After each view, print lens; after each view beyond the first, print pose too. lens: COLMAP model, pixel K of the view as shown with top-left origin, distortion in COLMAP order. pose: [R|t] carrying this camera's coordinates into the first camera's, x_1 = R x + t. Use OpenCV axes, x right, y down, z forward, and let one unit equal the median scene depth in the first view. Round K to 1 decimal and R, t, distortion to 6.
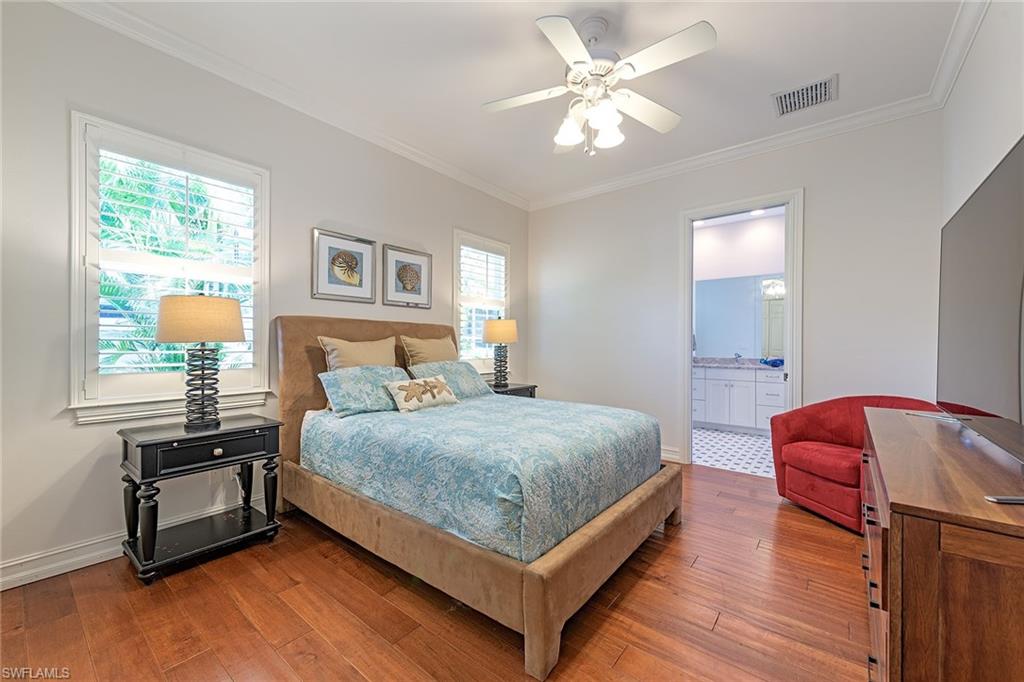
lens RADIAL K [[401.6, 0, 512.0], [0, 401.6, 341.0], [0, 0, 1]] dist [0.001833, 0.000189]
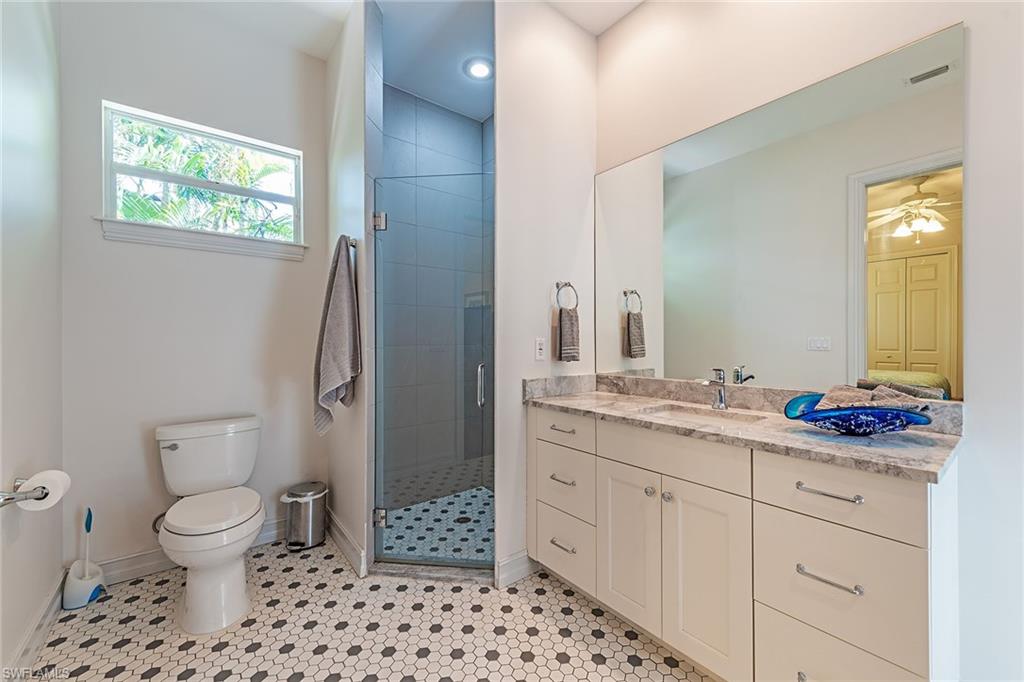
lens RADIAL K [[401.6, 0, 512.0], [0, 401.6, 341.0], [0, 0, 1]] dist [0.001833, 0.000189]
pose [[0.973917, -0.005702, -0.226834, 0.504988], [0.005482, 0.999984, -0.001597, 0.010640], [0.226839, 0.000312, 0.973932, 0.719697]]
